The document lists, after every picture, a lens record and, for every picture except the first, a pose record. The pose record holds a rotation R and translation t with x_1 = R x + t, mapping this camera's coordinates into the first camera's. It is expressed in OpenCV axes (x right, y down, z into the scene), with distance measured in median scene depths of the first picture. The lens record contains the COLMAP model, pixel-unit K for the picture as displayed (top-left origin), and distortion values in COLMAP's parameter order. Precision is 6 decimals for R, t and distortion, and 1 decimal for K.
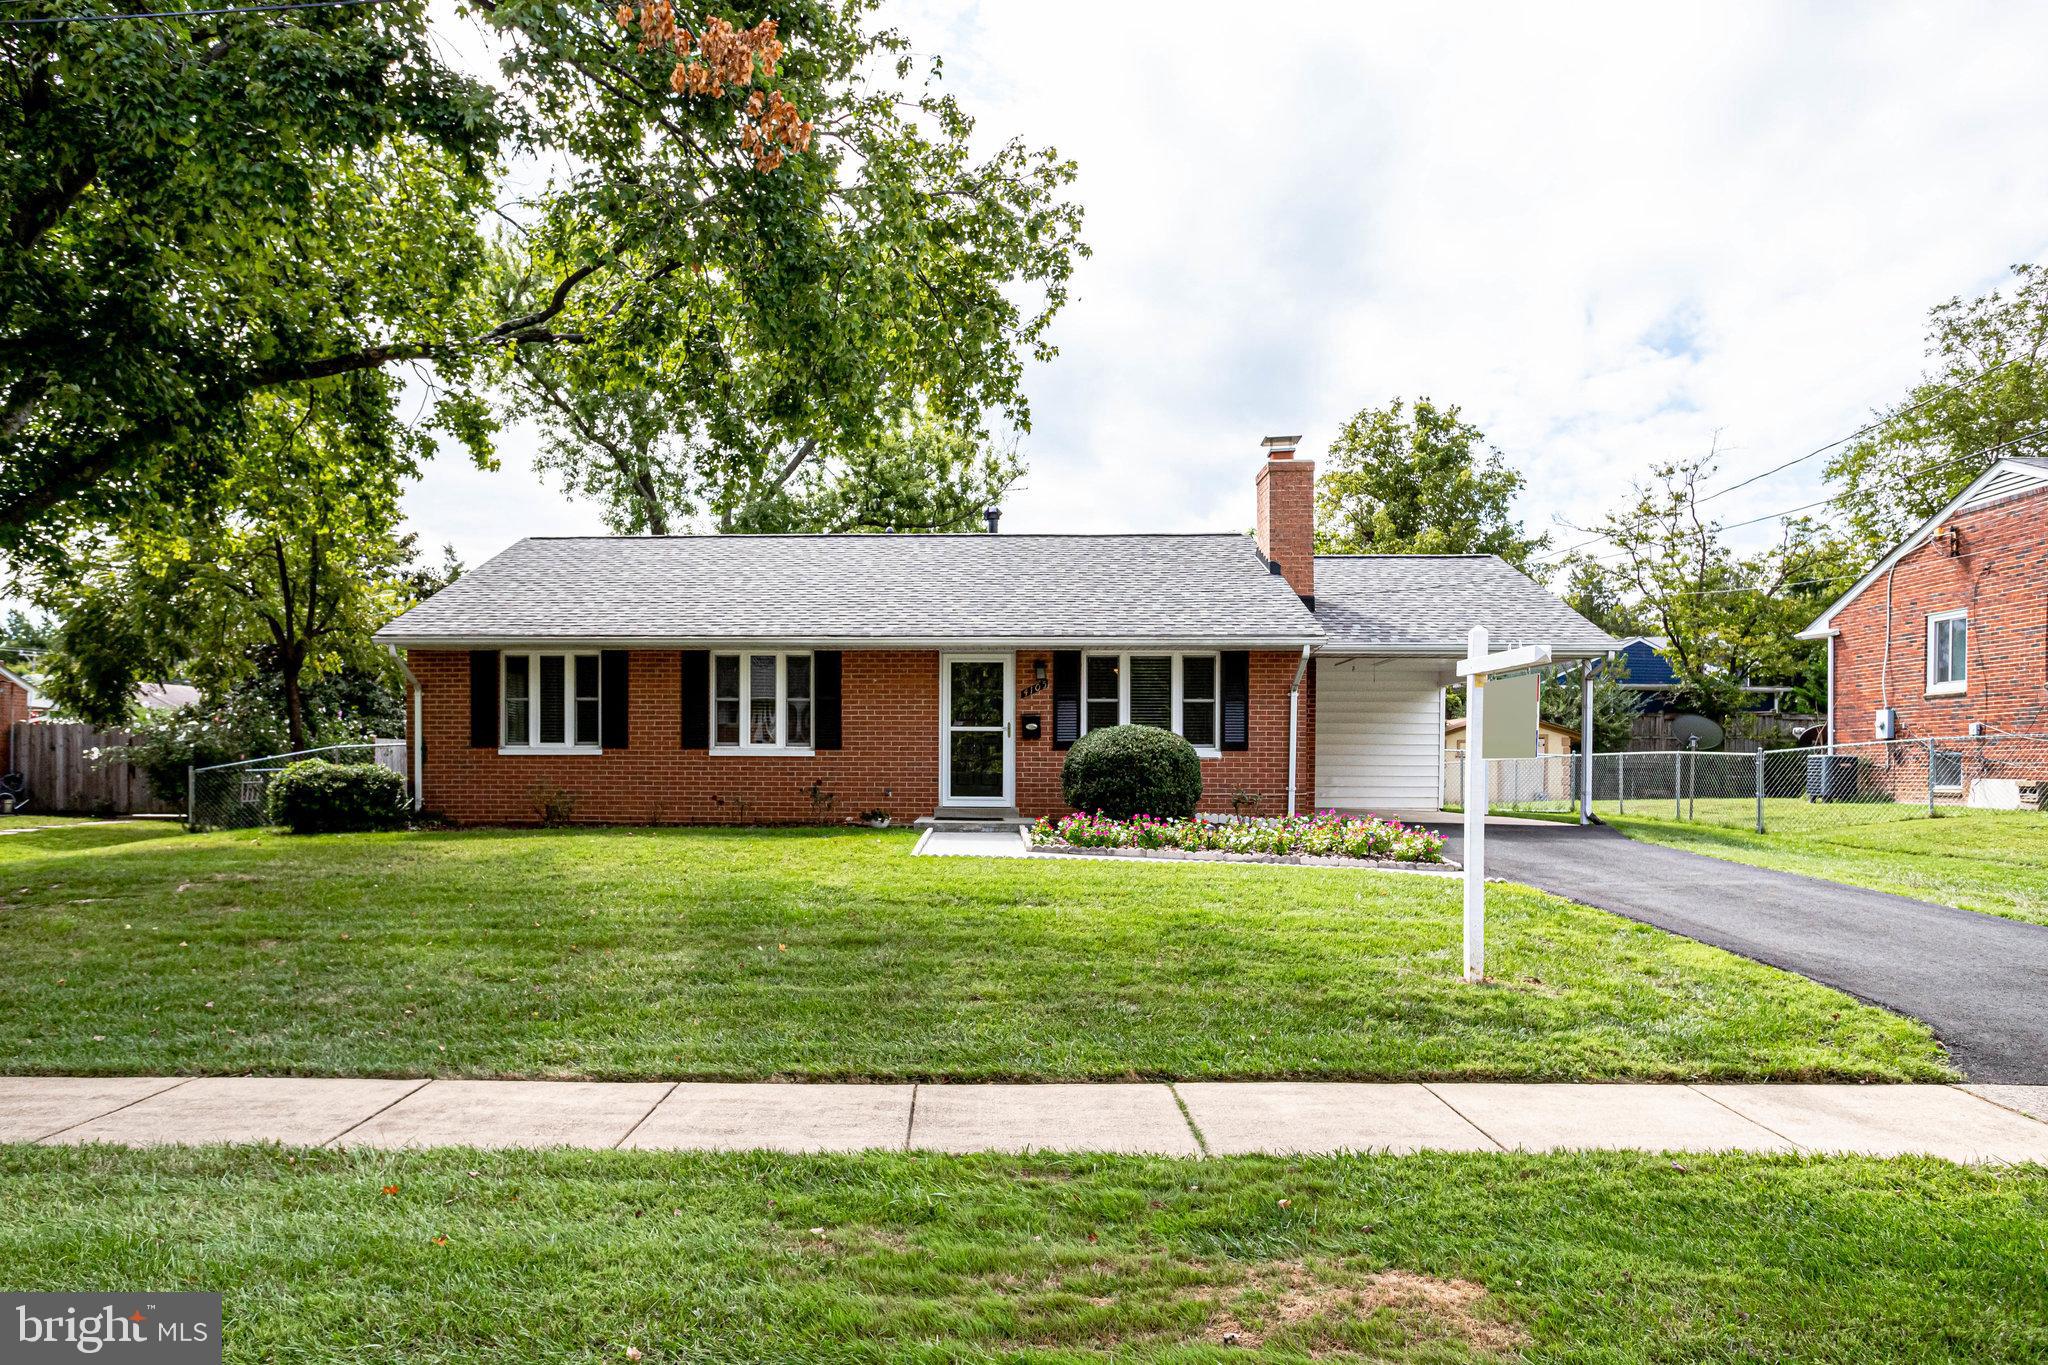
lens RADIAL K [[1372.9, 0, 955.8], [0, 1372.9, 686.5], [0, 0, 1]] dist [-0.081829, 0.074761]
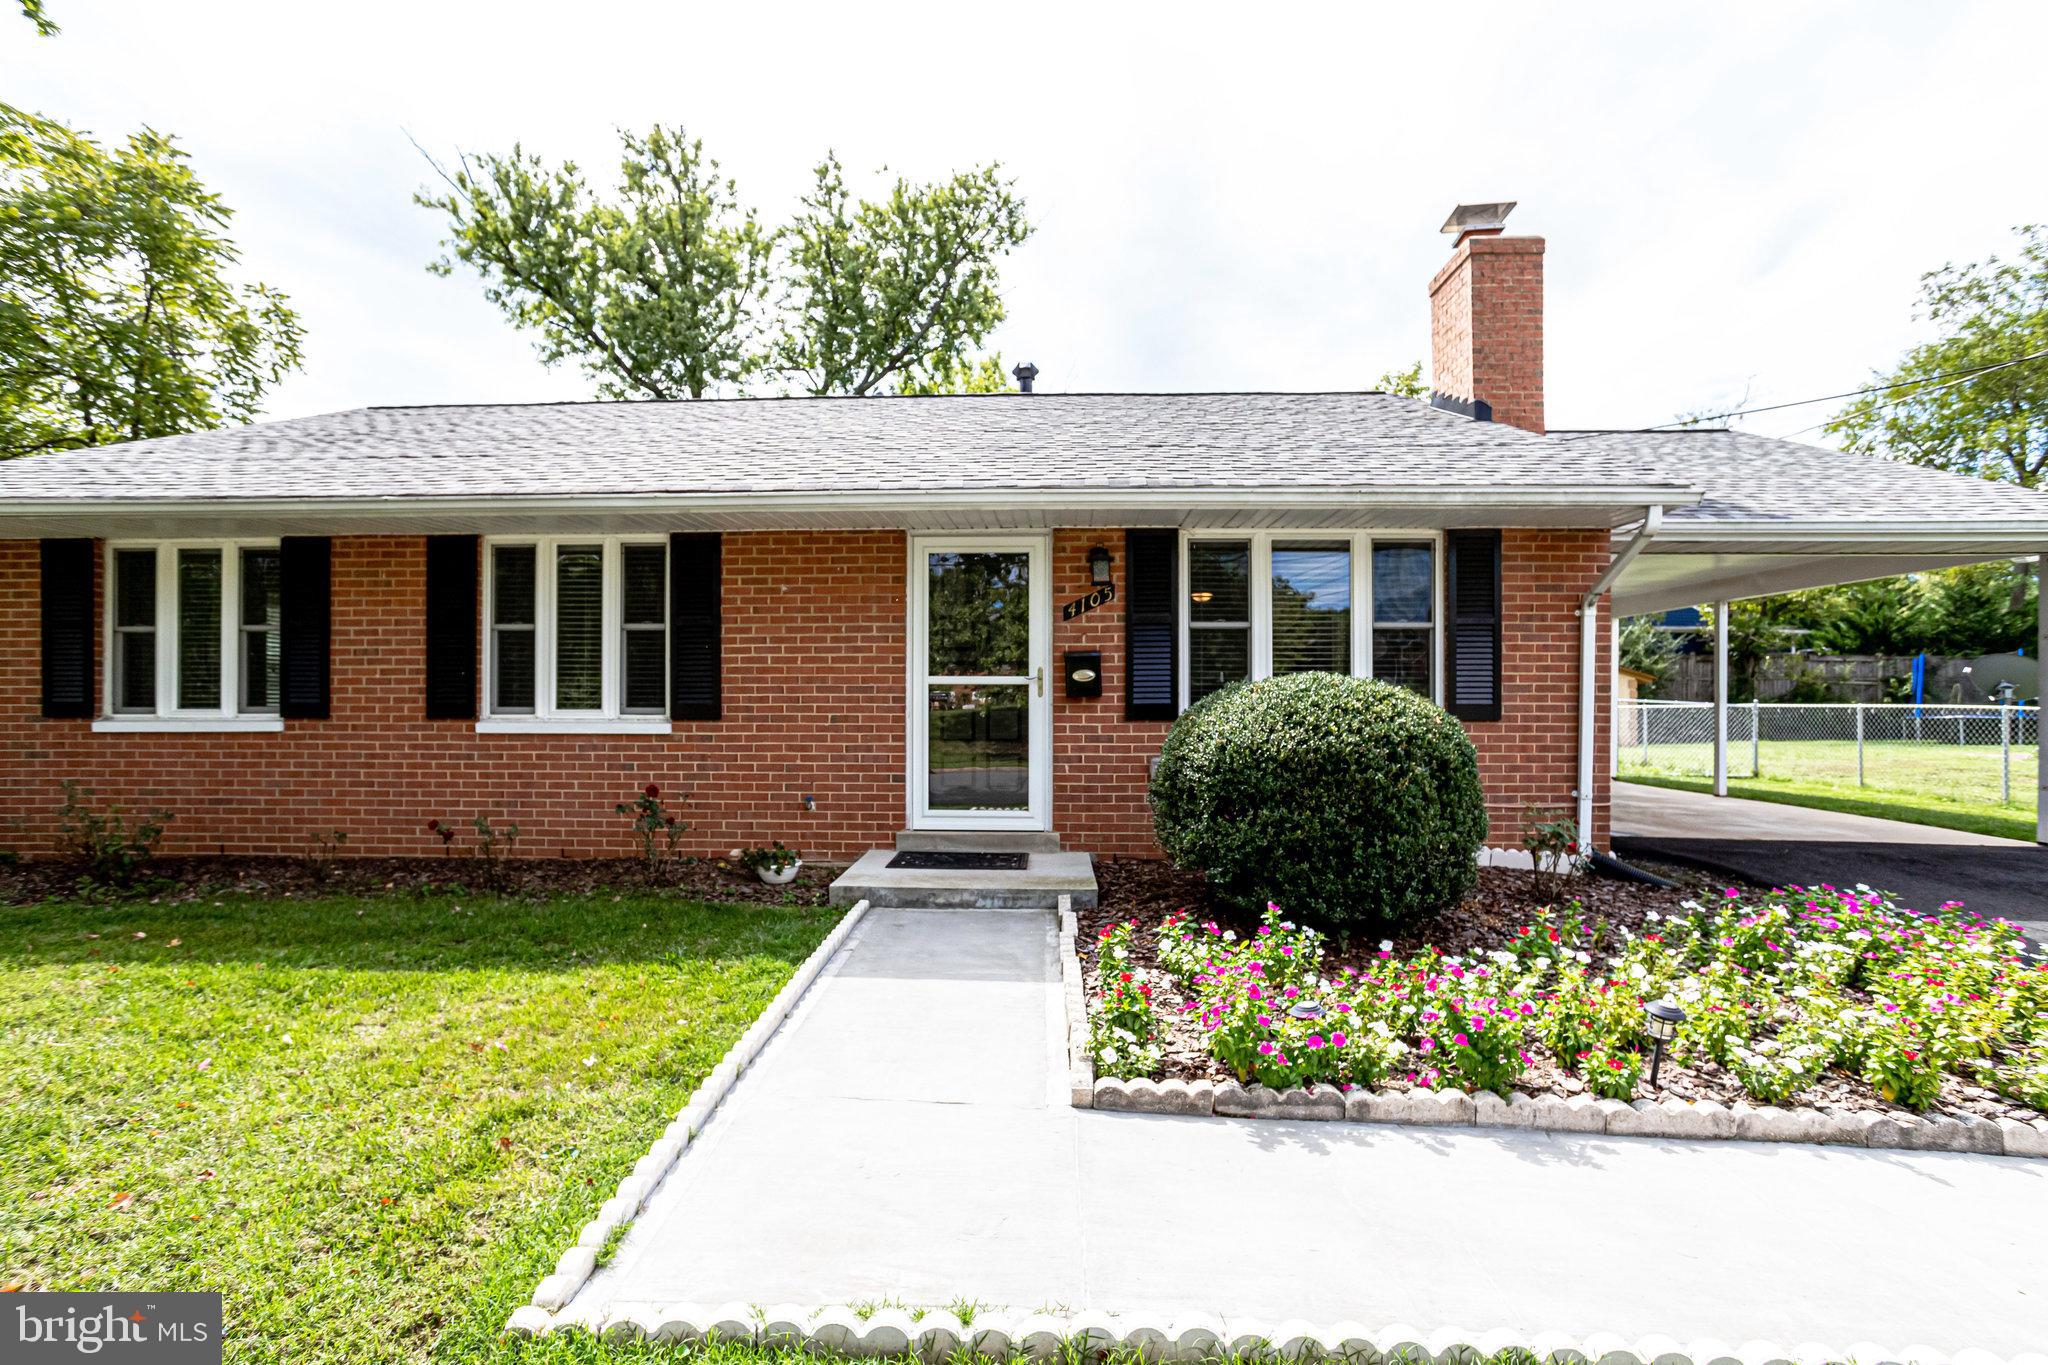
lens RADIAL K [[1010.8, 0, 1023.1], [0, 1010.8, 648.5], [0, 0, 1]] dist [-0.059480, 0.034178]
pose [[0.999995, -0.002752, 0.001570, 0.031381], [0.002736, 0.999945, 0.010159, 0.014520], [-0.001598, -0.010155, 0.999947, 0.607624]]
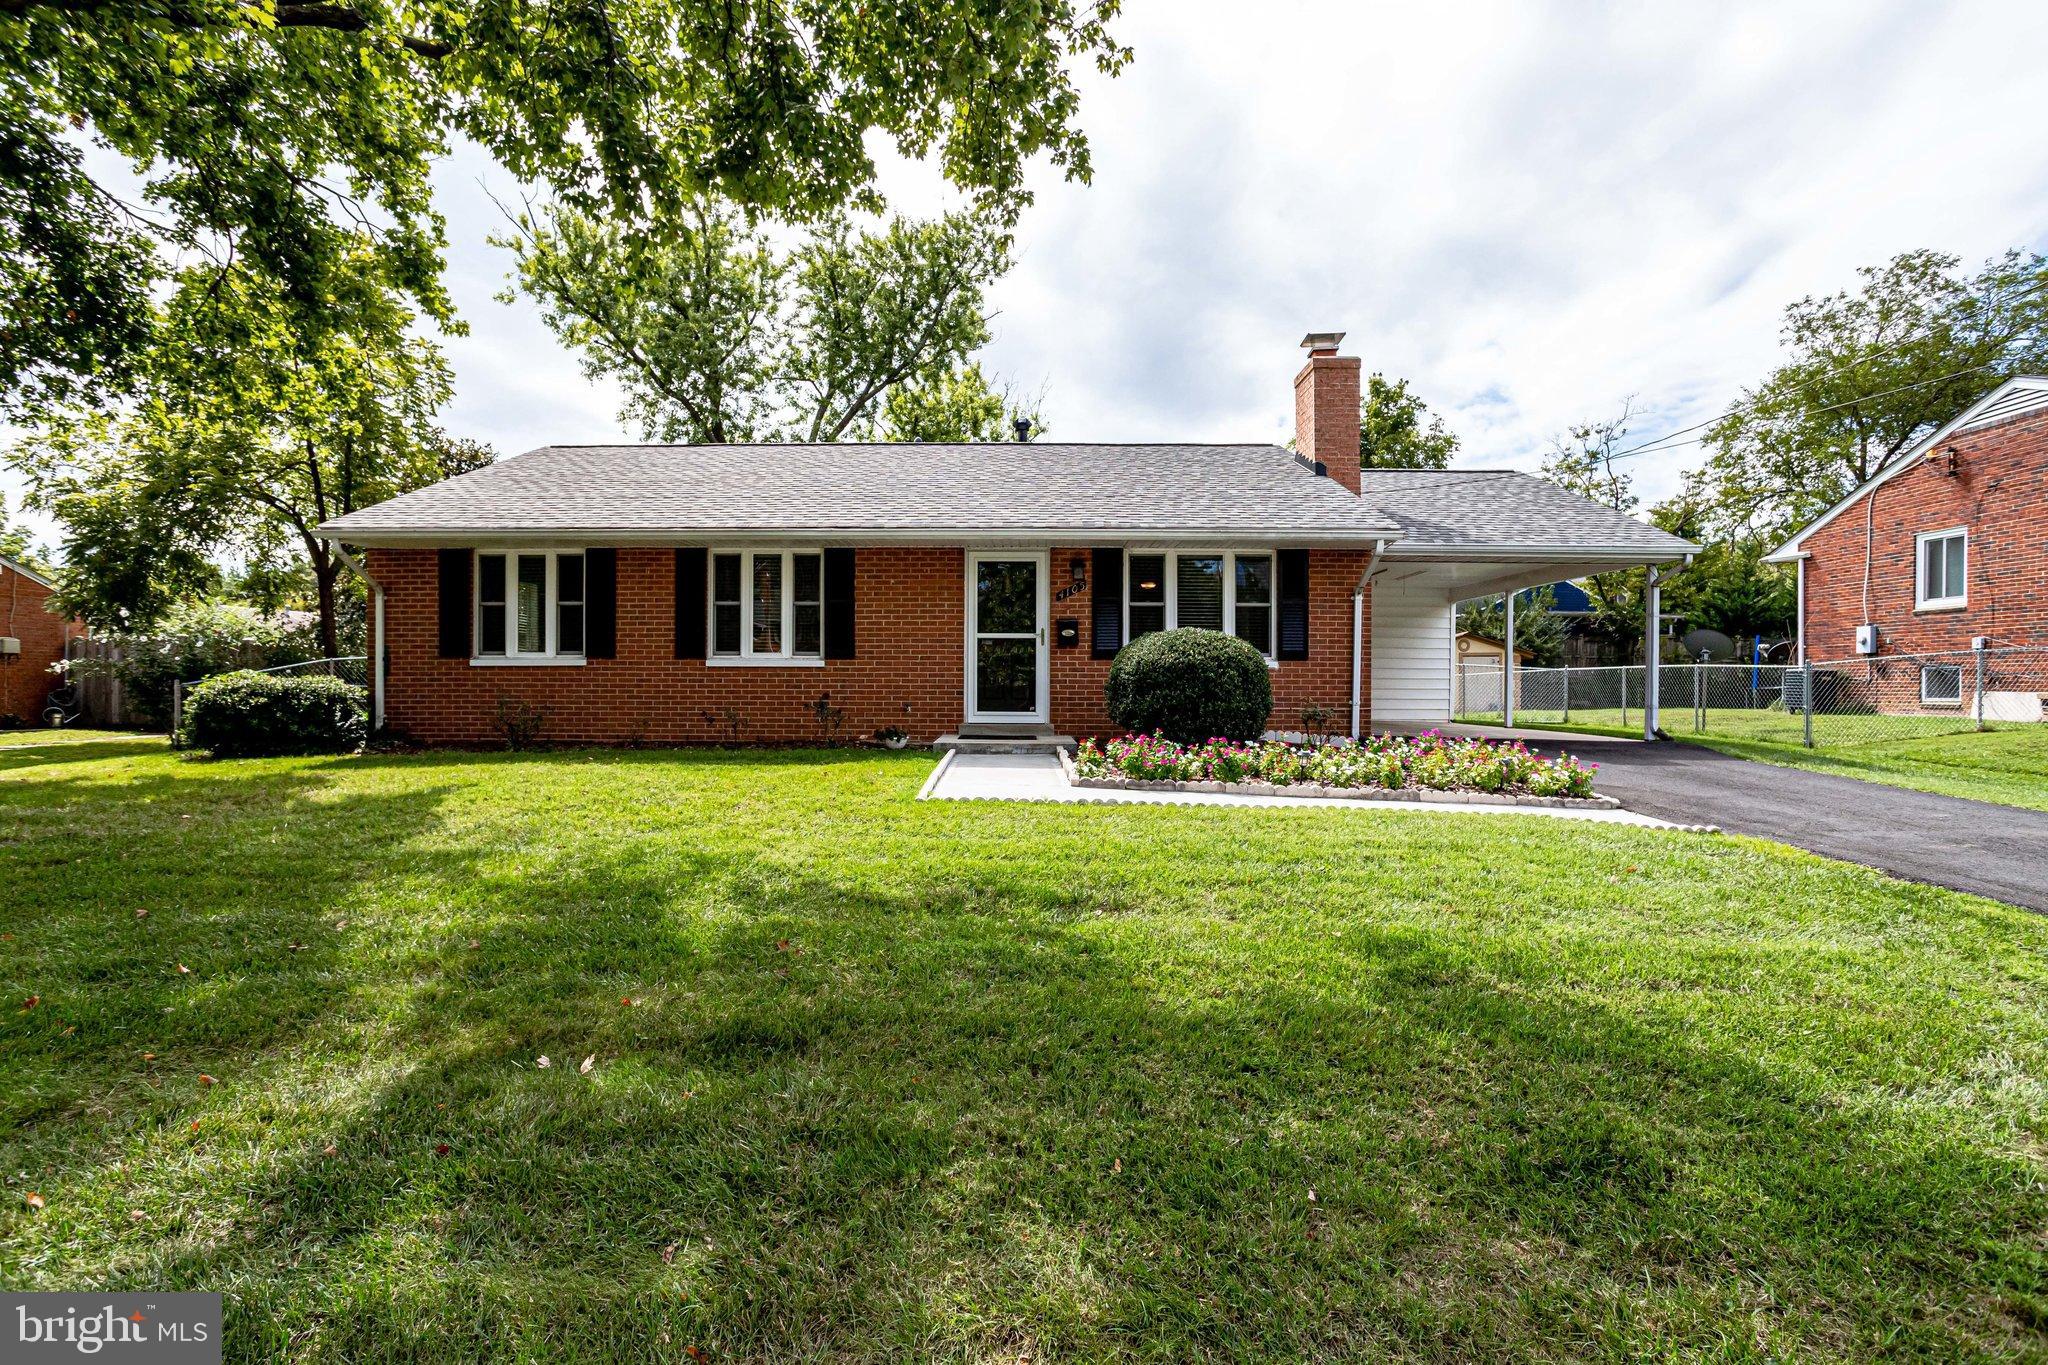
lens RADIAL K [[1010.8, 0, 1023.1], [0, 1010.8, 648.5], [0, 0, 1]] dist [-0.059480, 0.034178]
pose [[0.999411, 0.000506, 0.034319, 0.003490], [-0.001397, 0.999662, 0.025957, 0.021598], [-0.034294, -0.025990, 0.999074, 0.336005]]
